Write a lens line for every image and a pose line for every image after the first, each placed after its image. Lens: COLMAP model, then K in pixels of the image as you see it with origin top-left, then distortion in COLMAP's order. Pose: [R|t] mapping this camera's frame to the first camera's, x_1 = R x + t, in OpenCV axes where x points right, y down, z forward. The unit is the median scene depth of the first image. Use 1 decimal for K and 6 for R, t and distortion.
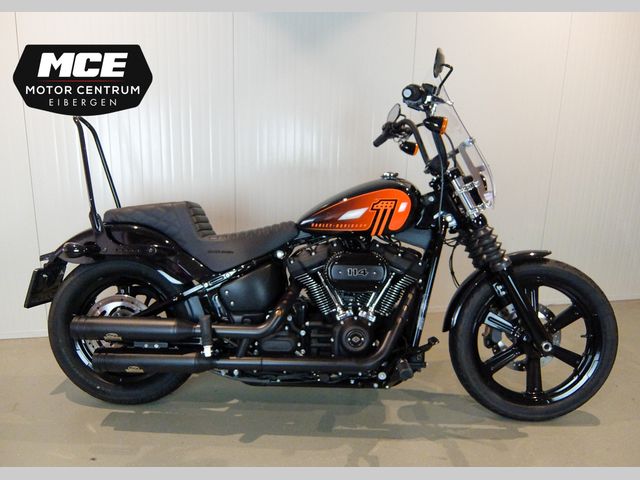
lens RADIAL K [[562.9, 0, 320.0], [0, 562.9, 240.0], [0, 0, 1]] dist [-0.004654, -0.001166]
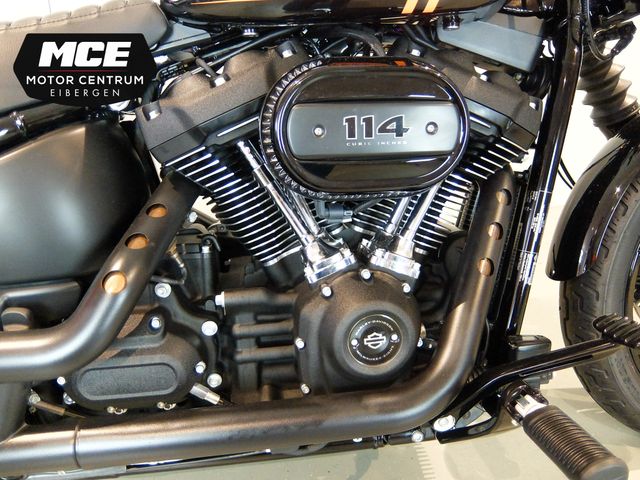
lens RADIAL K [[487.6, 0, 320.0], [0, 487.6, 240.0], [0, 0, 1]] dist [-0.031379, -0.002293]
pose [[0.984398, -0.080702, 0.156360, -0.006656], [0.052461, 0.982815, 0.176984, 0.064471], [-0.167956, -0.166020, 0.971714, 0.702844]]
